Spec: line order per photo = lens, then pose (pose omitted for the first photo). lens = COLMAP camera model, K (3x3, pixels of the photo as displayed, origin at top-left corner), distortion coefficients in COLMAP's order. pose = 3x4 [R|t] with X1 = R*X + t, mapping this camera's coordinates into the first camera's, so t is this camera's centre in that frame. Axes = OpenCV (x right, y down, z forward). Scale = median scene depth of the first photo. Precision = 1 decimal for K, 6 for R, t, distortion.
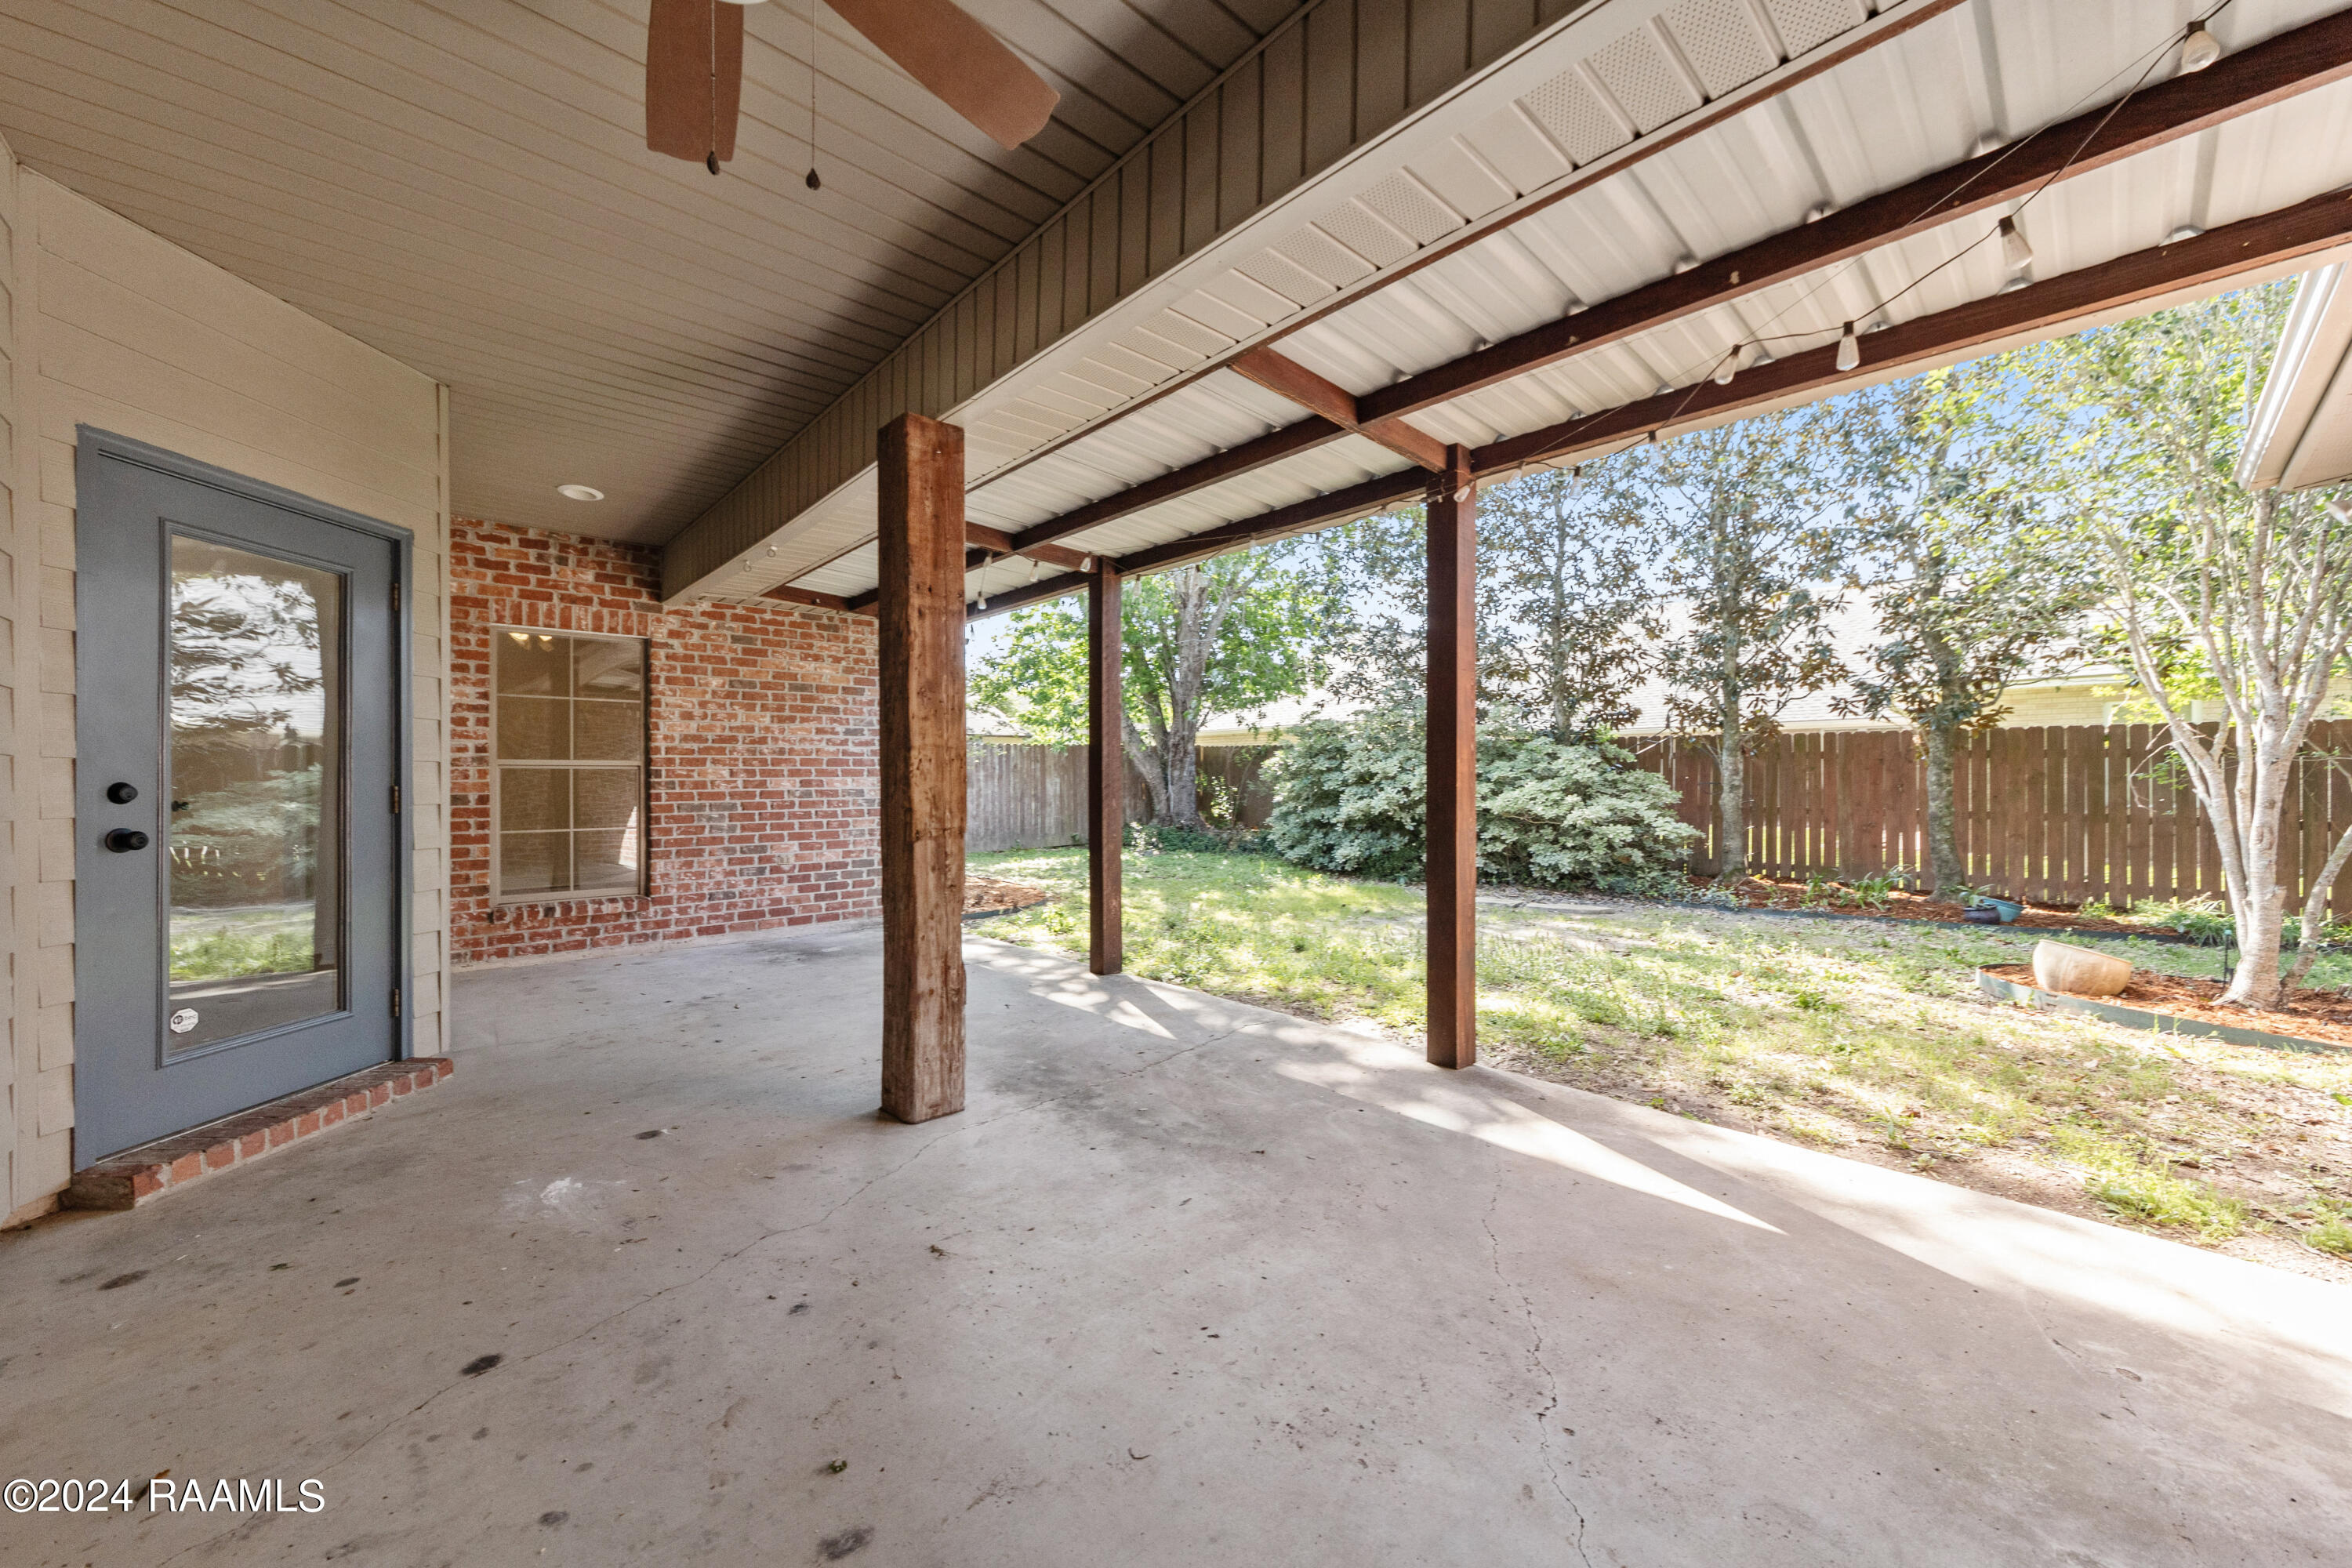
lens RADIAL K [[878.7, 0, 1185.8], [0, 878.7, 782.8], [0, 0, 1]] dist [0.000425, 0.000191]
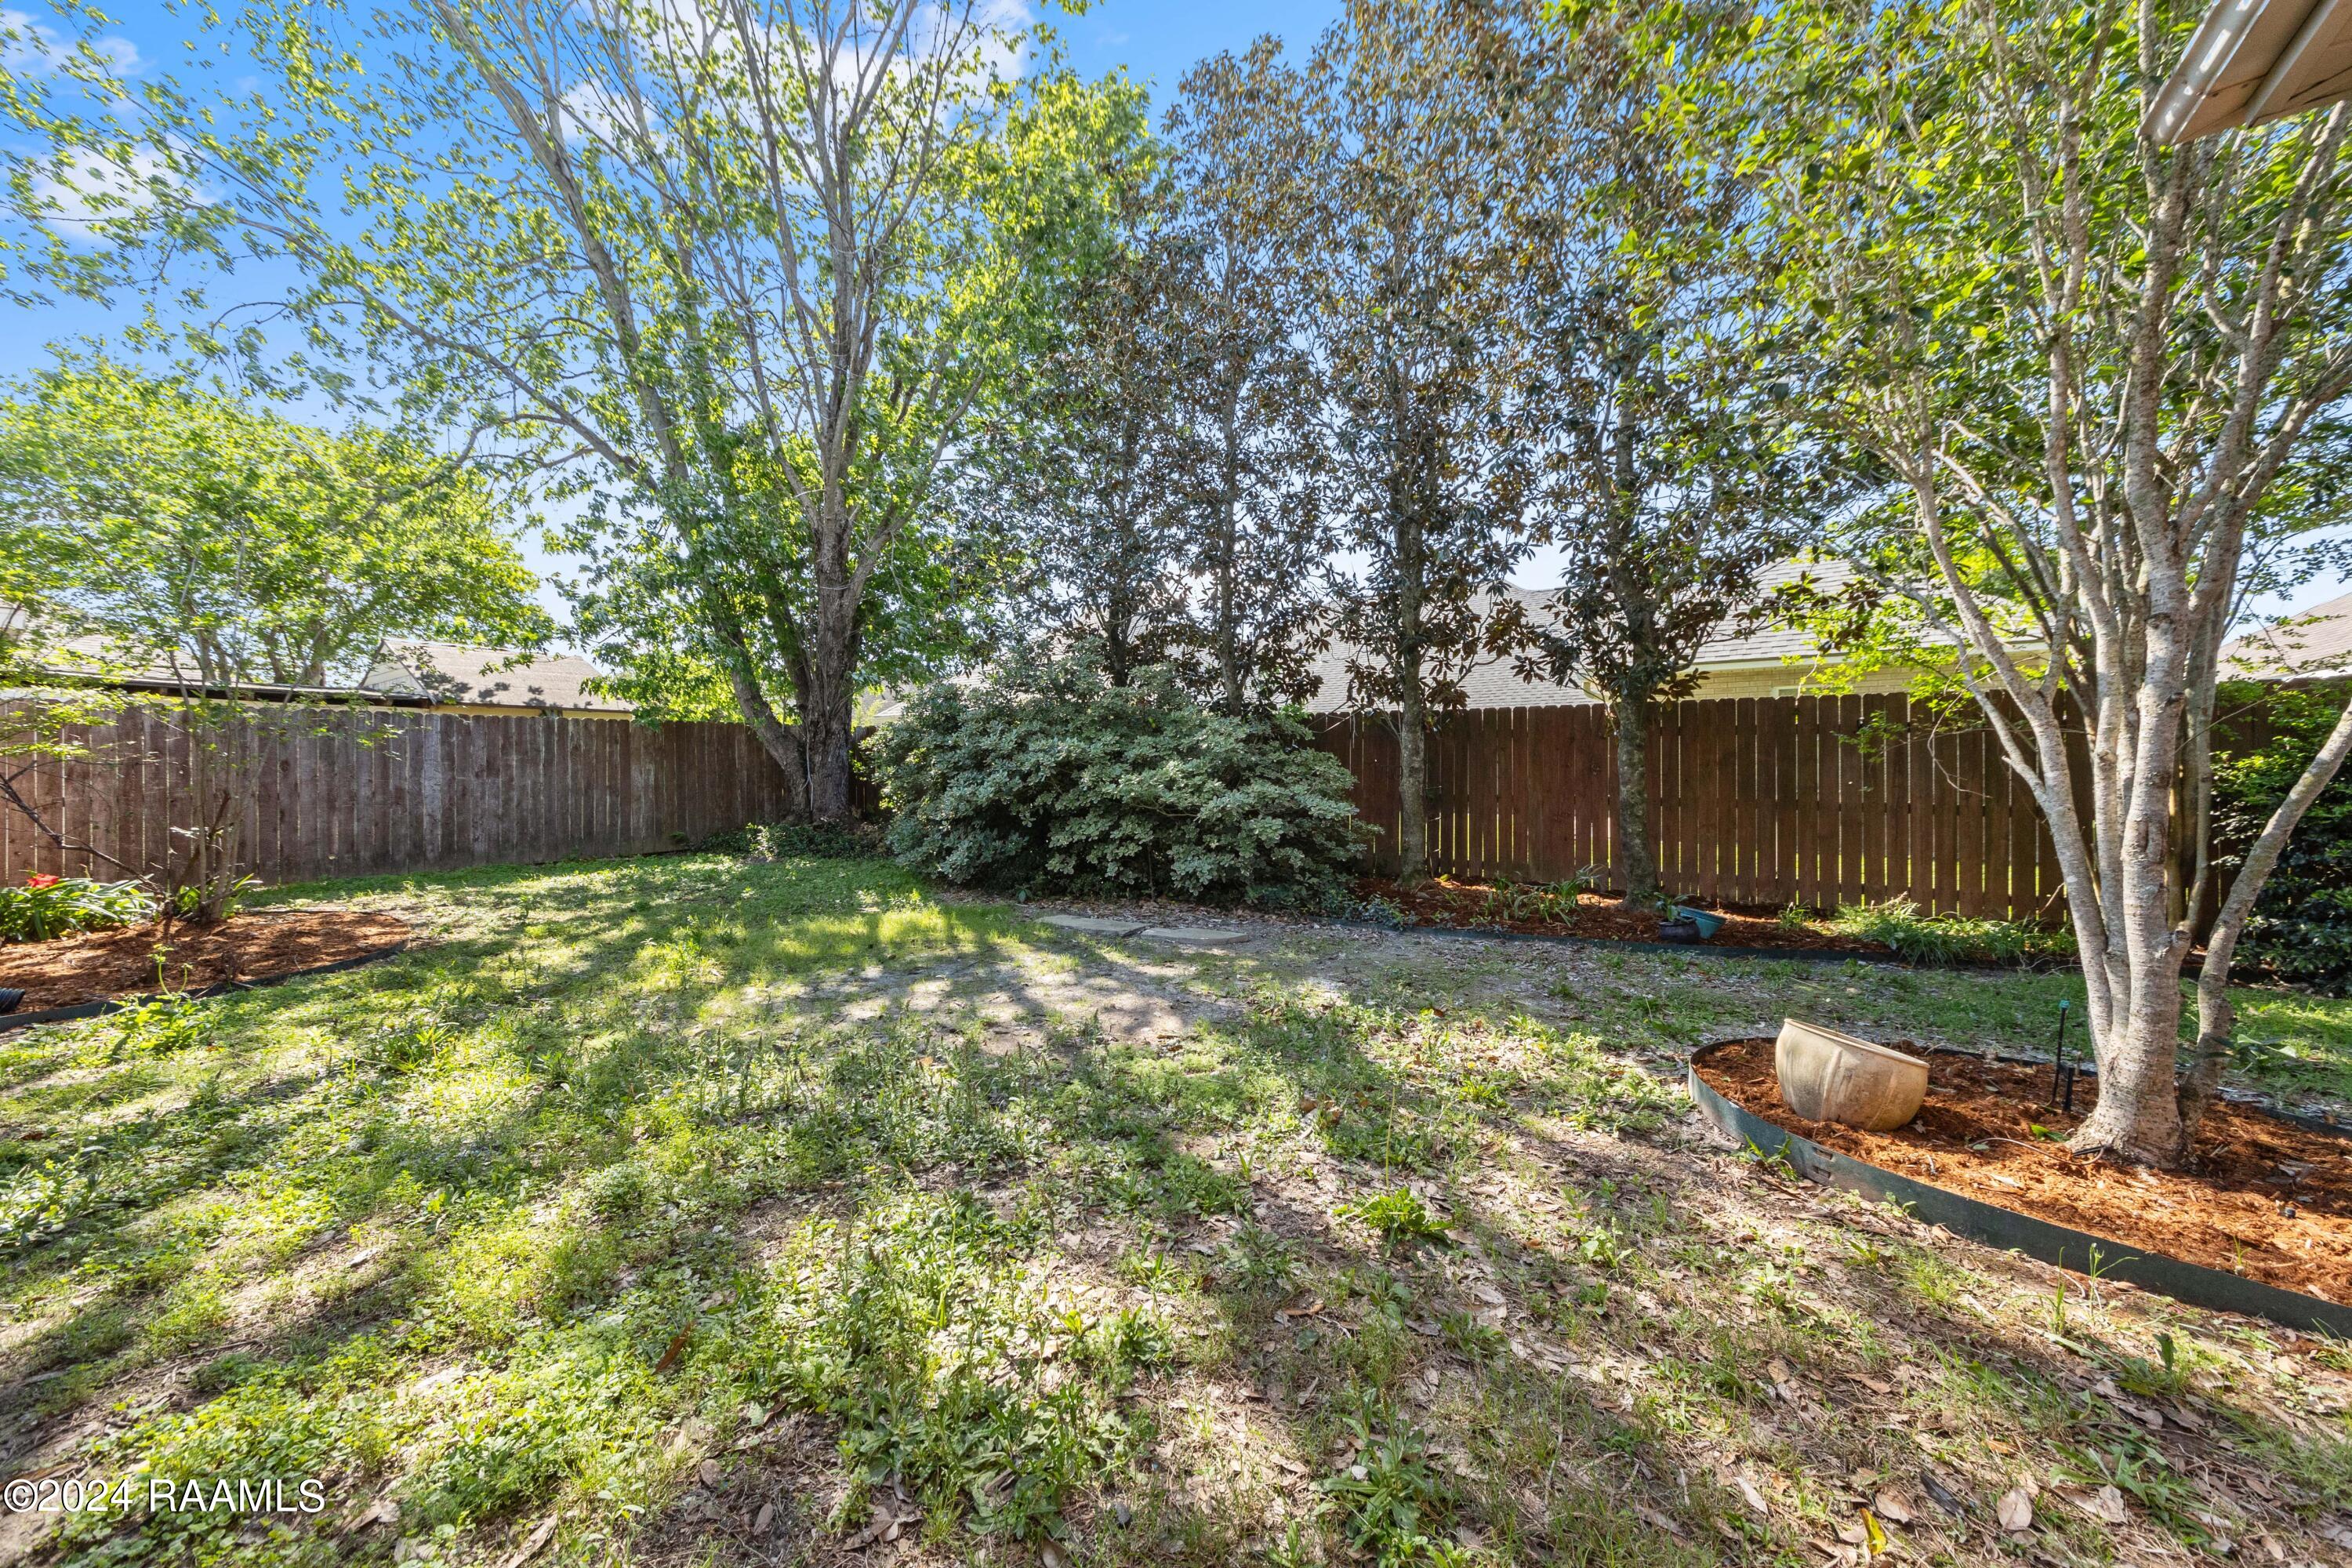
lens RADIAL K [[820.5, 0, 1181.5], [0, 820.5, 776.2], [0, 0, 1]] dist [-0.000407, 0.000509]
pose [[0.979077, -0.004213, 0.203445, 0.283547], [0.004200, 0.999991, 0.000498, 0.010411], [-0.203445, 0.000367, 0.979086, 0.327867]]
